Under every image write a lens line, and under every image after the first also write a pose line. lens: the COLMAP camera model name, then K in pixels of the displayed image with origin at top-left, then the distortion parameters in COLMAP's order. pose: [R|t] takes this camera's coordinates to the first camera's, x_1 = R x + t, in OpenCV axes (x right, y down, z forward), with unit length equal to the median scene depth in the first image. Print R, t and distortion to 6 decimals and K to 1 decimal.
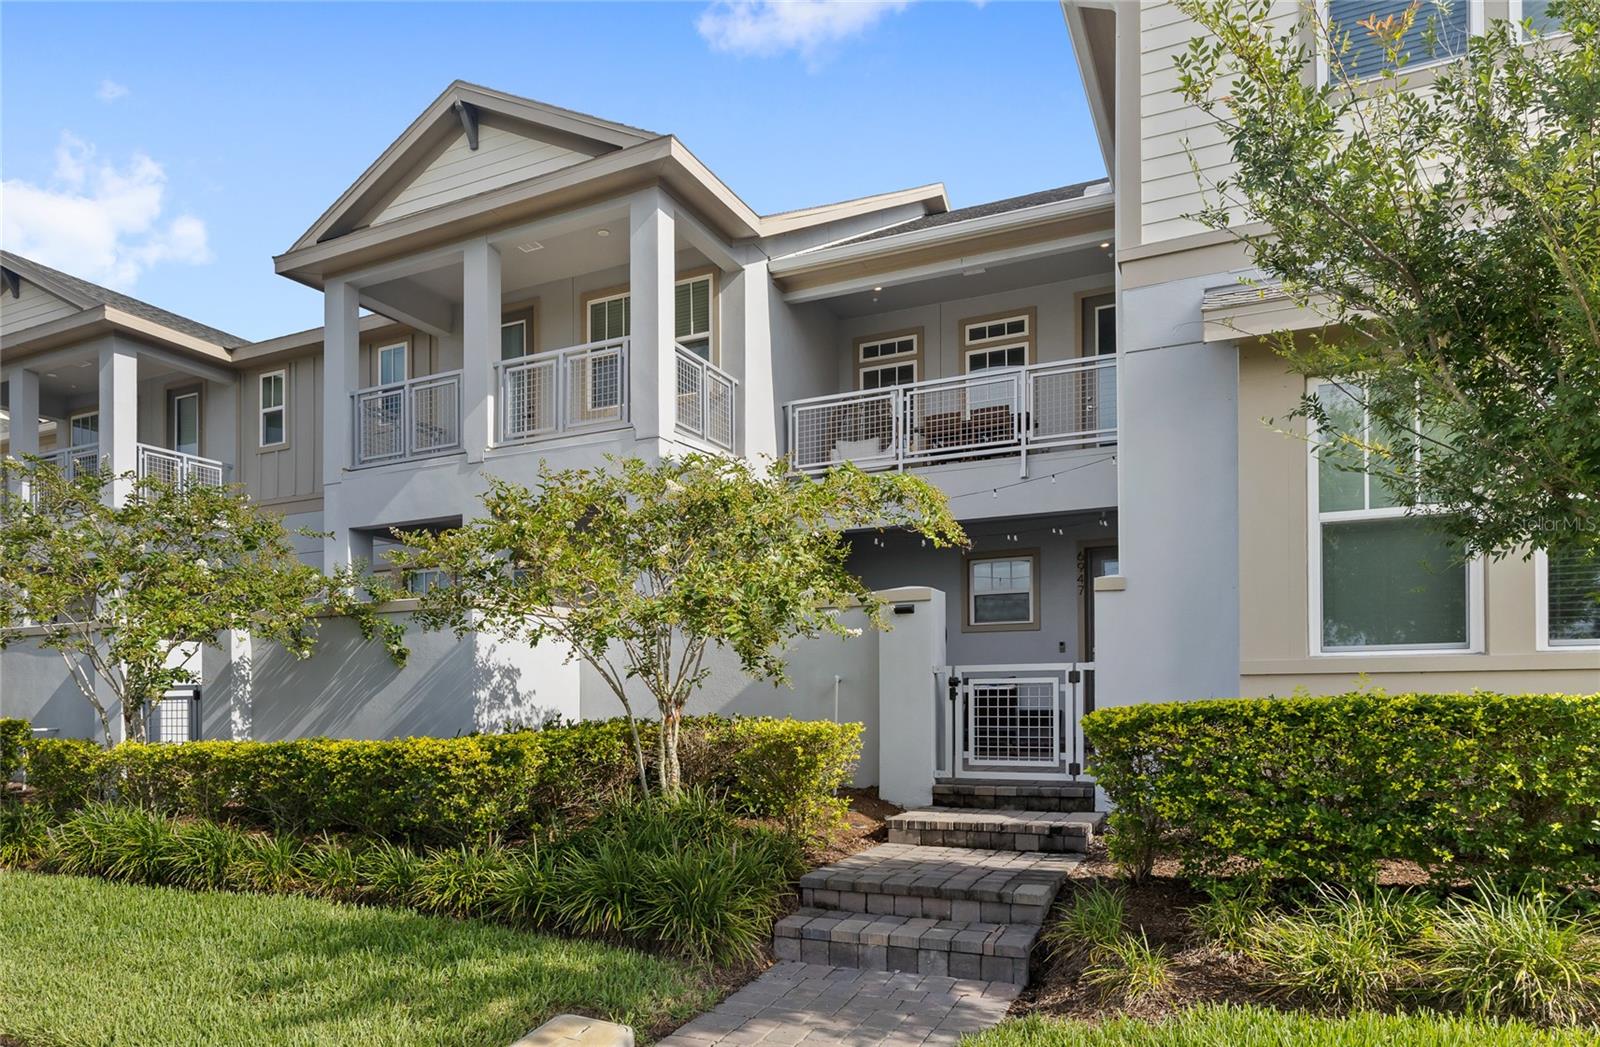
lens RADIAL K [[1039.2, 0, 713.2], [0, 1039.2, 703.3], [0, 0, 1]] dist [-0.004342, -0.001564]
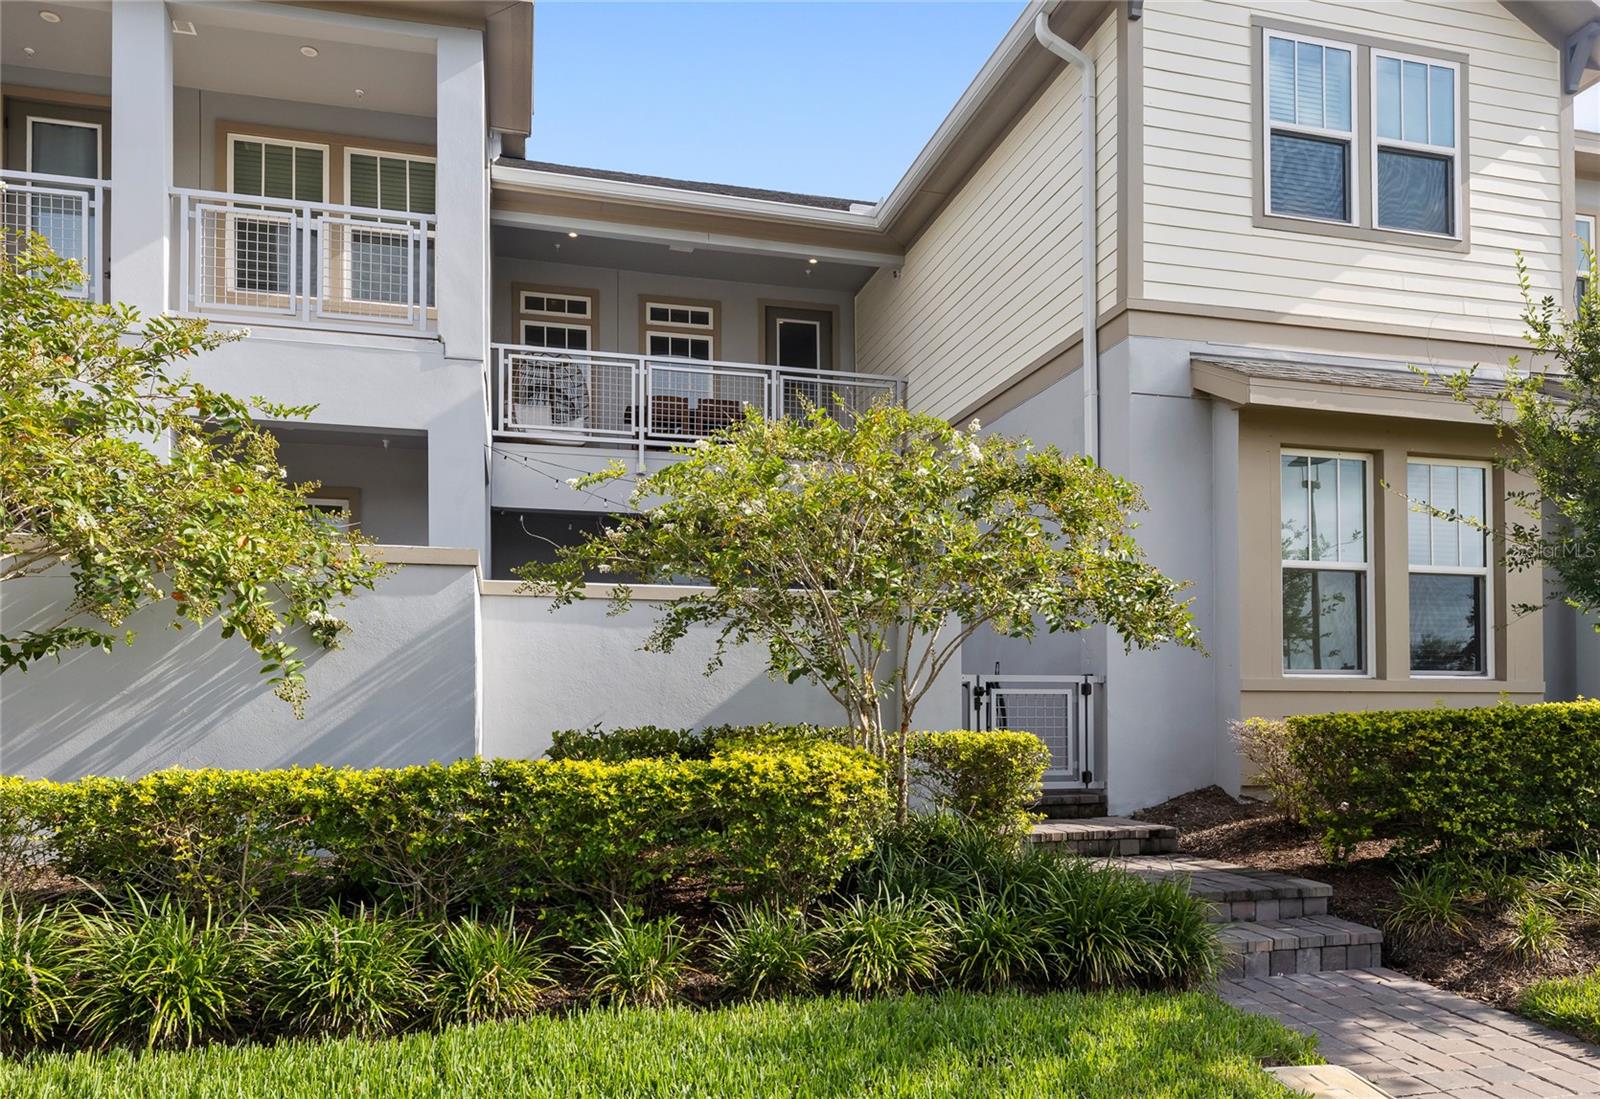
lens RADIAL K [[1139.3, 0, 798.6], [0, 1139.3, 705.0], [0, 0, 1]] dist [0.004441, 0.000723]
pose [[0.743851, 0.014331, 0.668192, -0.614544], [-0.005161, 0.999863, -0.015699, 0.009834], [-0.668326, 0.008229, 0.743823, 0.322178]]
